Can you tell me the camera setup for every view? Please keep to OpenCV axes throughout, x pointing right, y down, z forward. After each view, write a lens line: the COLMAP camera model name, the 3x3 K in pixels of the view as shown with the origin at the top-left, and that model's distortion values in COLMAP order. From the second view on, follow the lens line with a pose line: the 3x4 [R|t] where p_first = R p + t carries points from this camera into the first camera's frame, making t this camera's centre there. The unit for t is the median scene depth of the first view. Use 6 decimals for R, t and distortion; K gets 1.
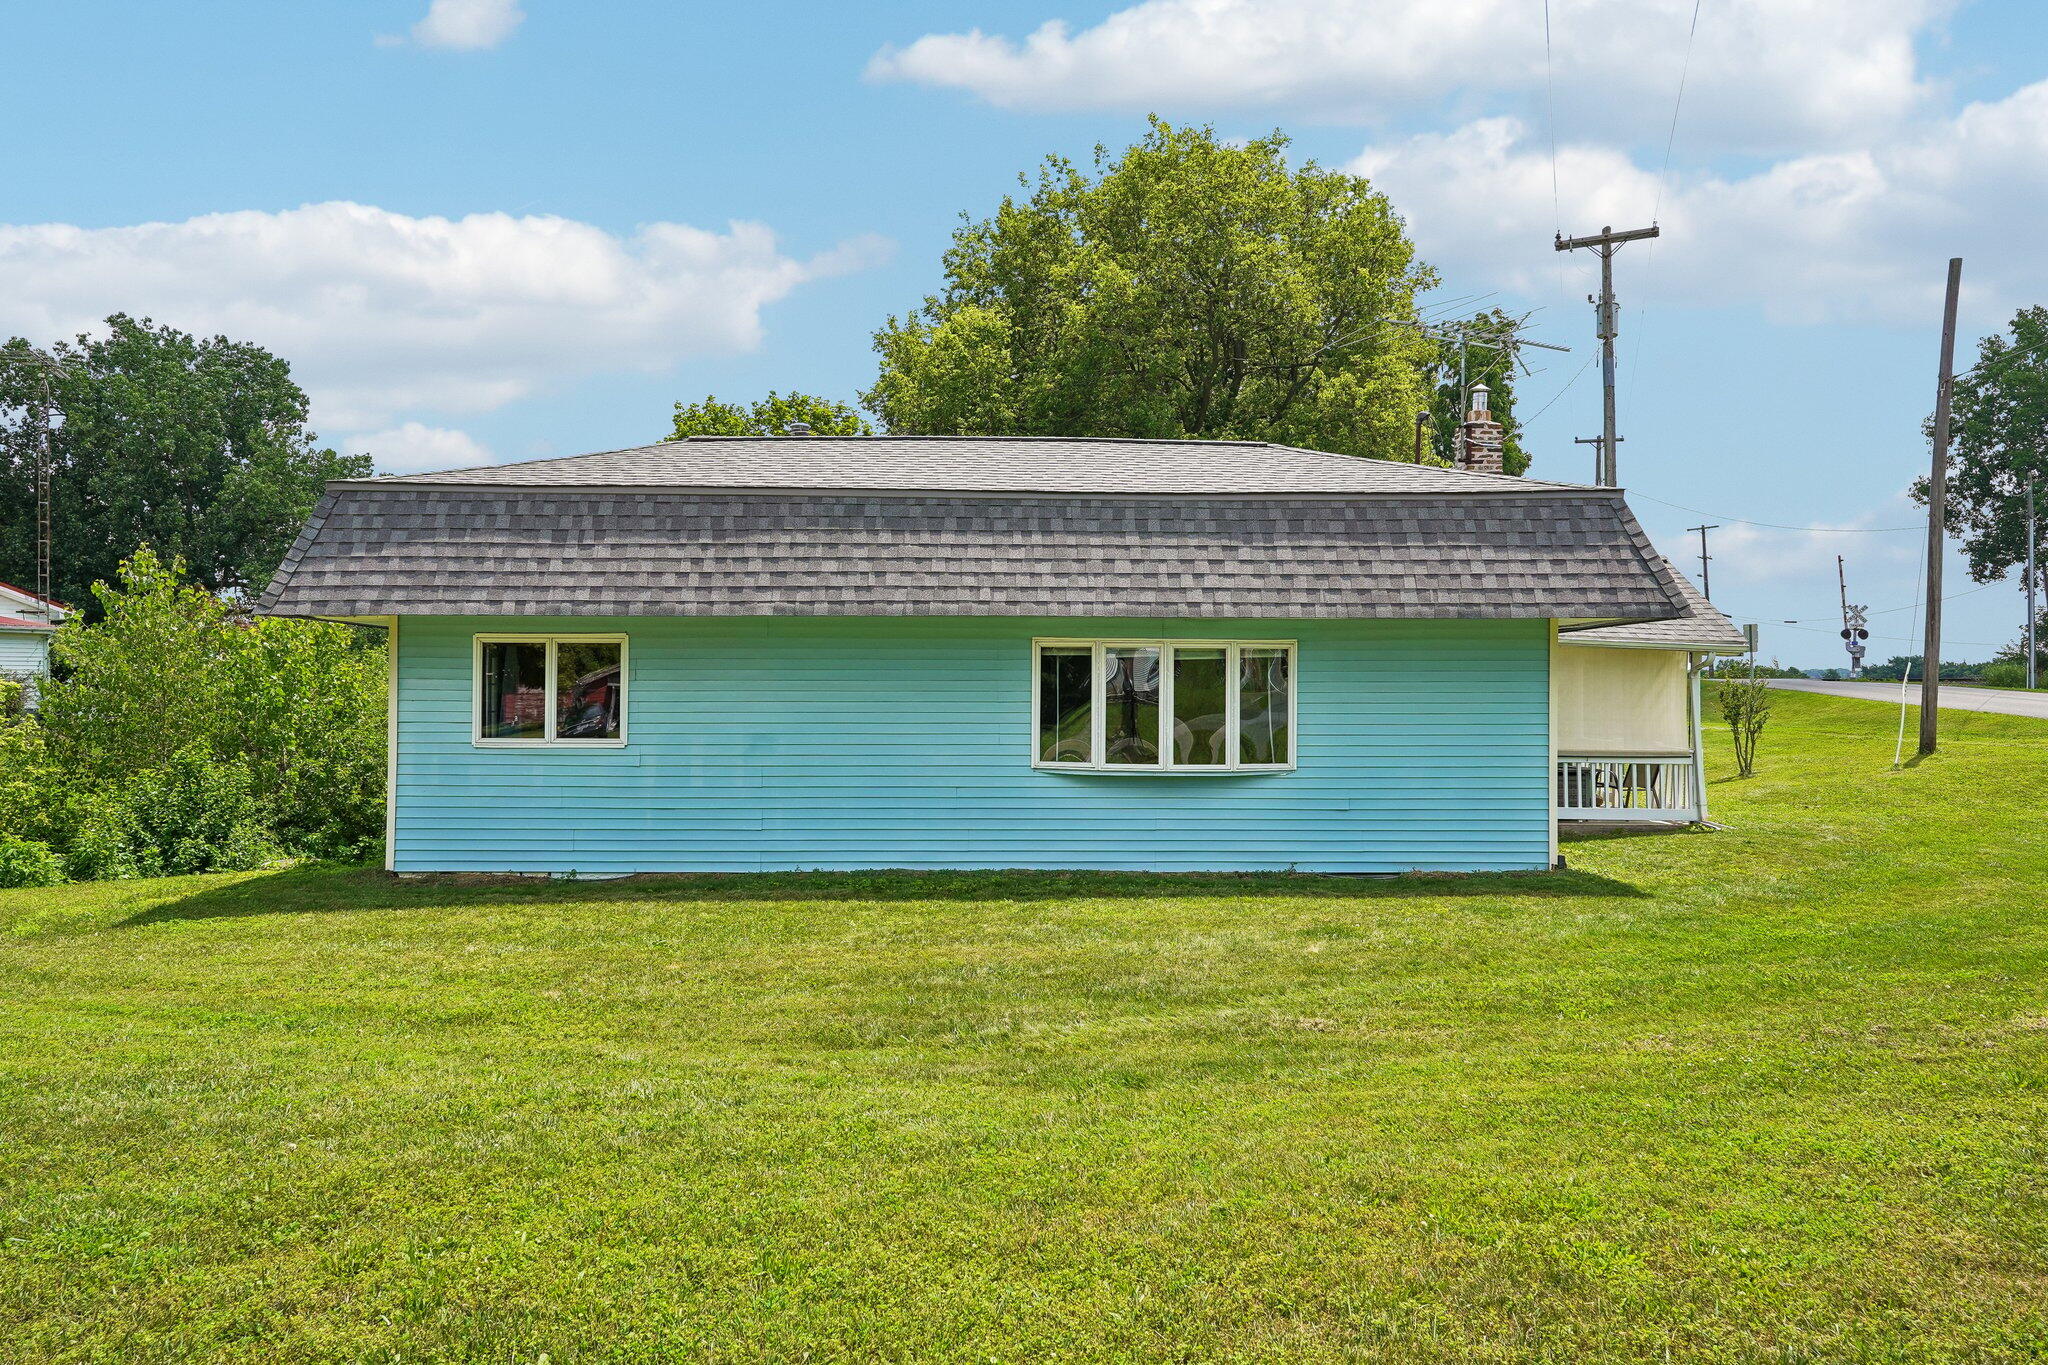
lens RADIAL K [[1362.3, 0, 1020.8], [0, 1362.3, 680.4], [0, 0, 1]] dist [-0.007648, -0.001434]
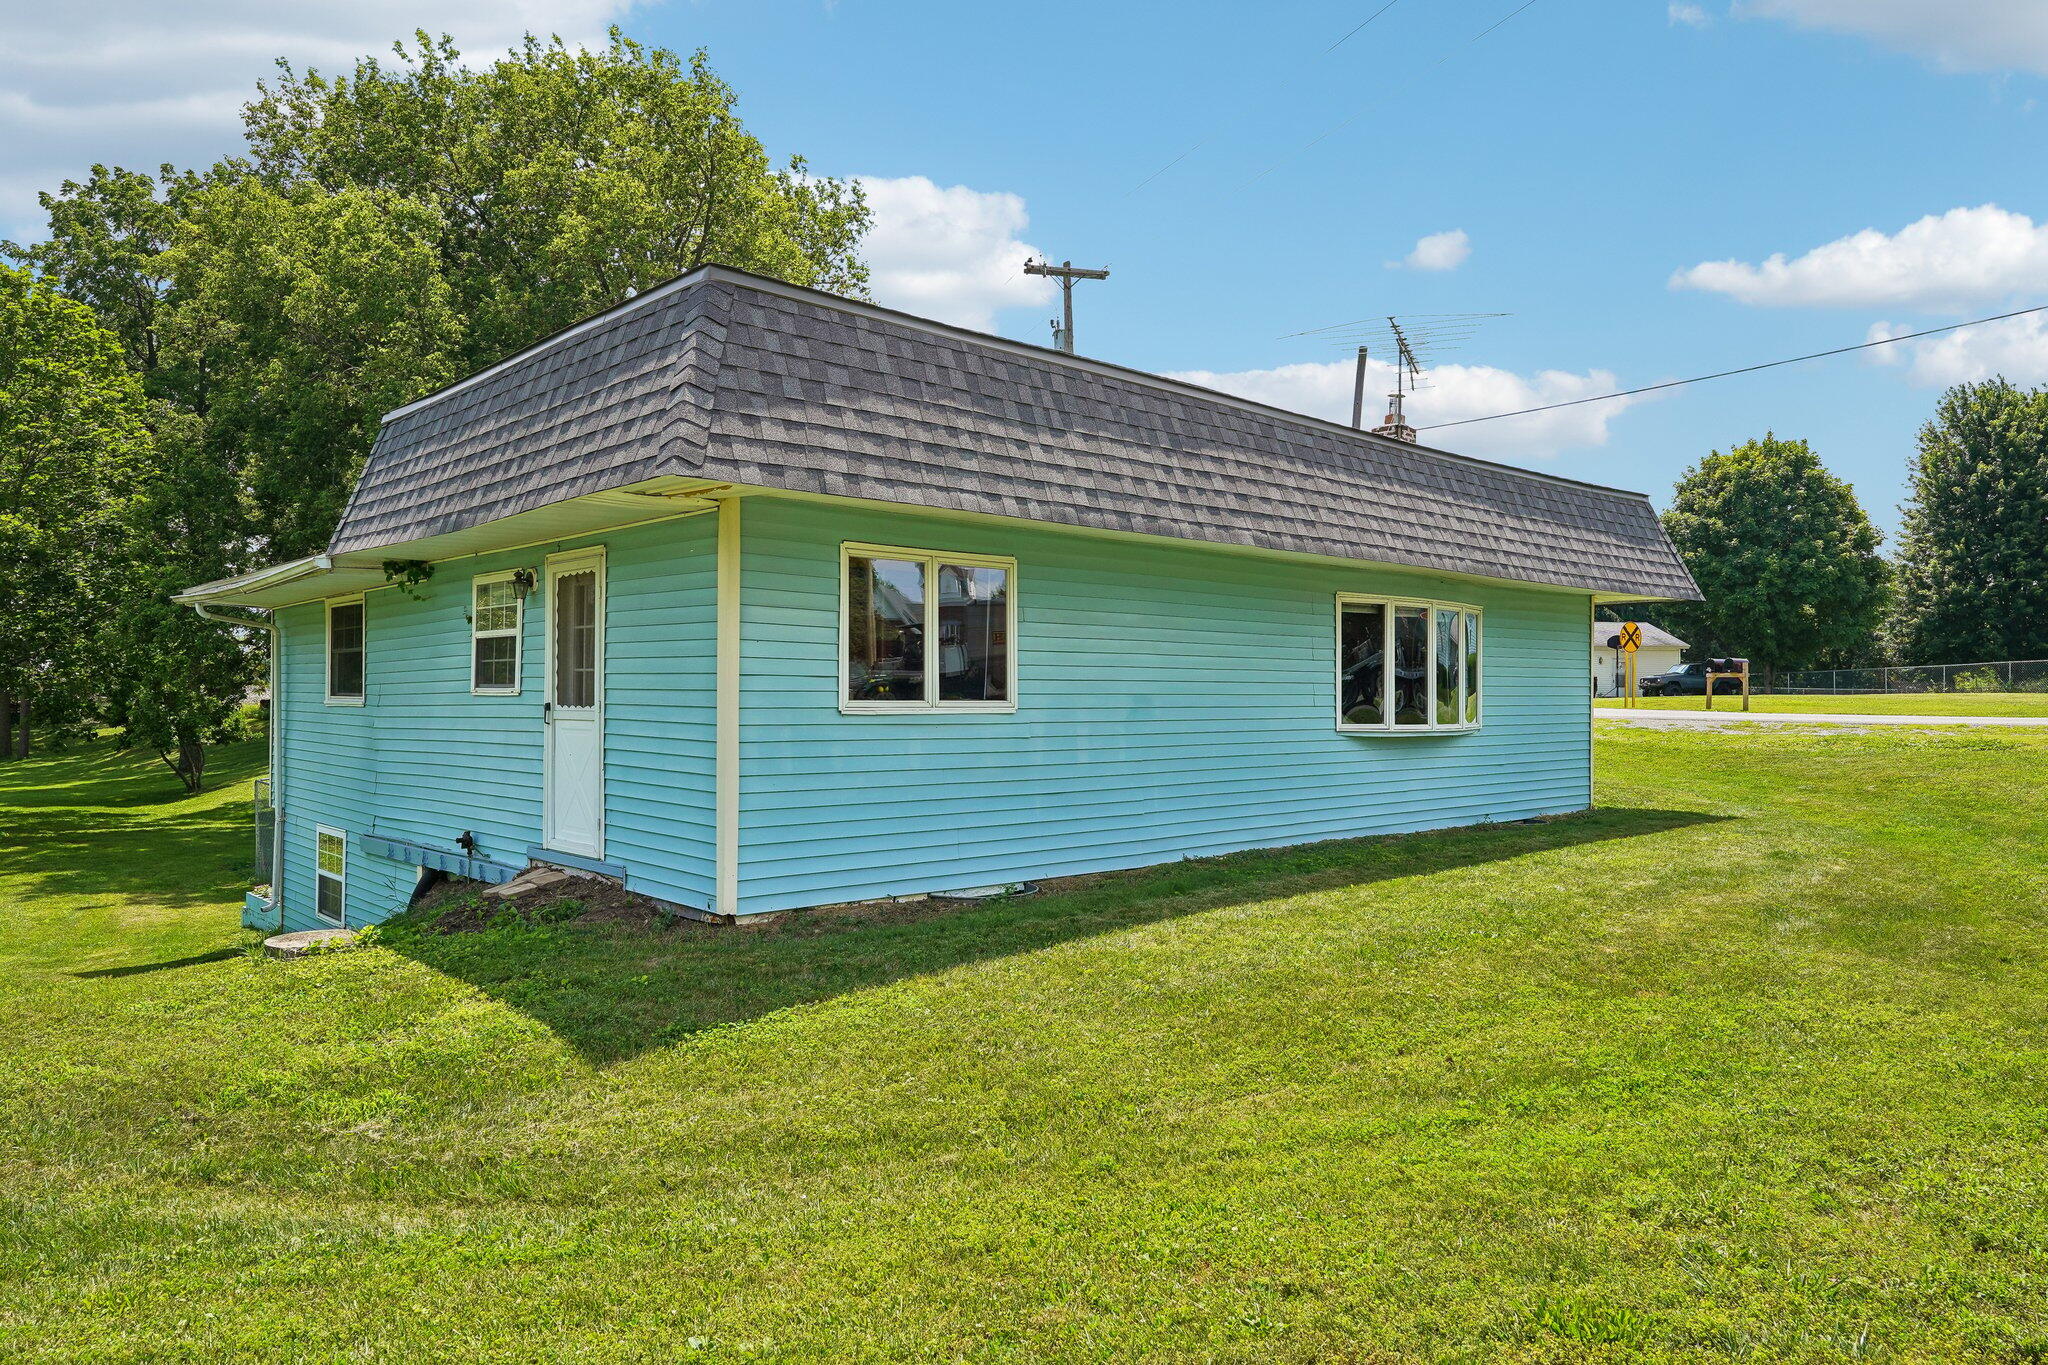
lens RADIAL K [[1362.3, 0, 1023.9], [0, 1362.3, 684.8], [0, 0, 1]] dist [-0.007648, -0.001434]
pose [[0.736963, 0.005491, 0.675911, -0.782989], [-0.005181, 0.999984, -0.002476, 0.036225], [-0.675913, -0.001677, 0.736979, 0.455719]]
